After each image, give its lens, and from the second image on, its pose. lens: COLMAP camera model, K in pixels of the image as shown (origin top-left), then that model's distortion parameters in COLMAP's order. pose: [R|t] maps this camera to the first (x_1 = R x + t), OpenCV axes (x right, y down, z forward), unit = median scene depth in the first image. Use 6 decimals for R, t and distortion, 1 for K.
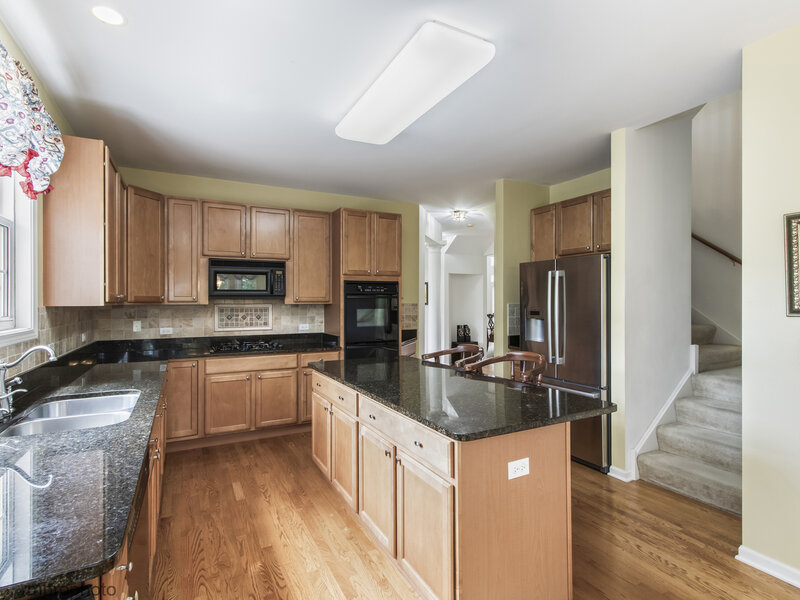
lens RADIAL K [[408.4, 0, 403.7], [0, 408.4, 300.9], [0, 0, 1]] dist [0.002017, -0.002561]
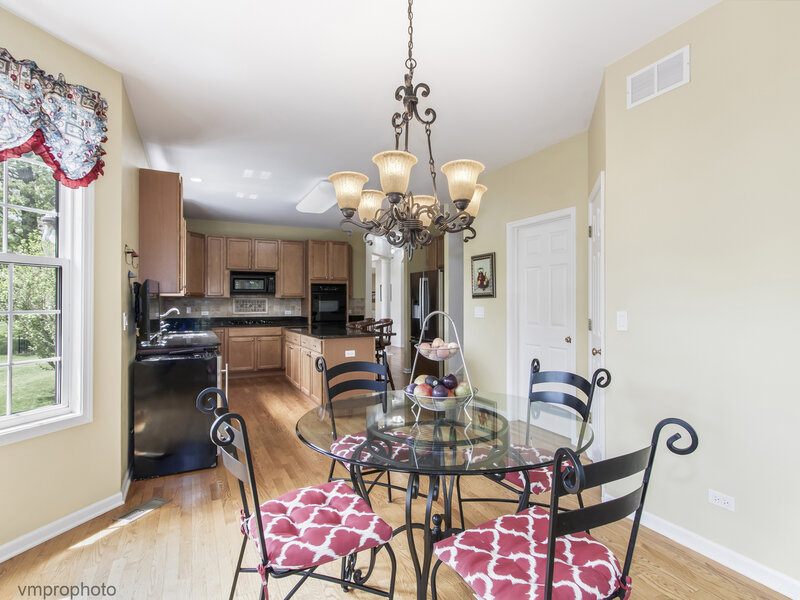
lens RADIAL K [[408.4, 0, 398.4], [0, 408.4, 301.6], [0, 0, 1]] dist [0.002017, -0.002561]
pose [[0.999640, -0.000325, -0.026834, 0.251362], [0.000310, 1.000000, -0.000564, 0.024707], [0.026834, 0.000556, 0.999640, -0.635692]]
